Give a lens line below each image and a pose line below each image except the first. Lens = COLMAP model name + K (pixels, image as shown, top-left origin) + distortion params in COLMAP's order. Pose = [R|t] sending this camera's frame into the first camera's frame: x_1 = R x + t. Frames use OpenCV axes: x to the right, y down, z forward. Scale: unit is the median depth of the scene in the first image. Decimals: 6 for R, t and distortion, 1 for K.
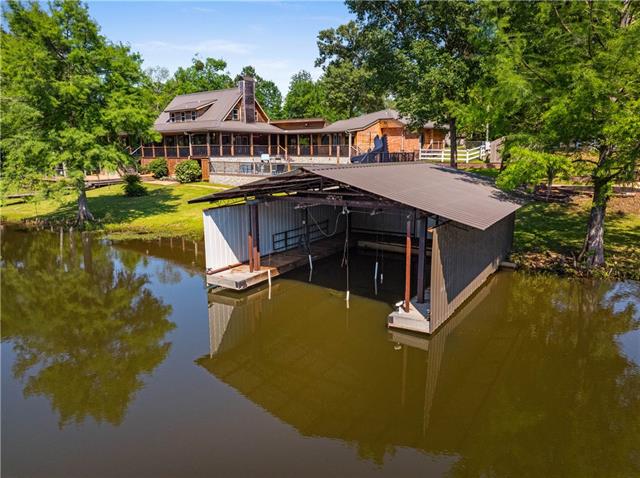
lens RADIAL K [[454.2, 0, 323.8], [0, 454.2, 236.9], [0, 0, 1]] dist [-0.026491, -0.000730]
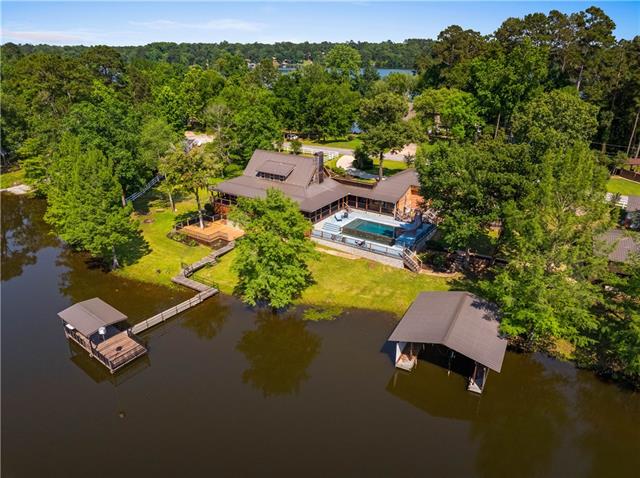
lens RADIAL K [[454.2, 0, 323.8], [0, 454.2, 236.9], [0, 0, 1]] dist [-0.026491, -0.000730]
pose [[0.996641, -0.028343, 0.076828, -0.236161], [0.012108, 0.978884, 0.204057, -0.331004], [-0.080989, -0.202442, 0.975940, -0.401399]]
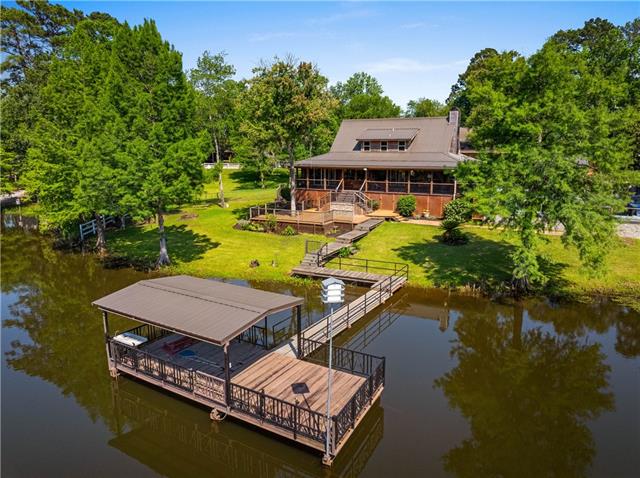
lens RADIAL K [[454.2, 0, 323.8], [0, 454.2, 236.9], [0, 0, 1]] dist [-0.026491, -0.000730]
pose [[0.978408, -0.038553, 0.203055, -0.566274], [0.038816, 0.999243, 0.002689, -0.074898], [-0.203005, 0.005251, 0.979164, 0.090574]]
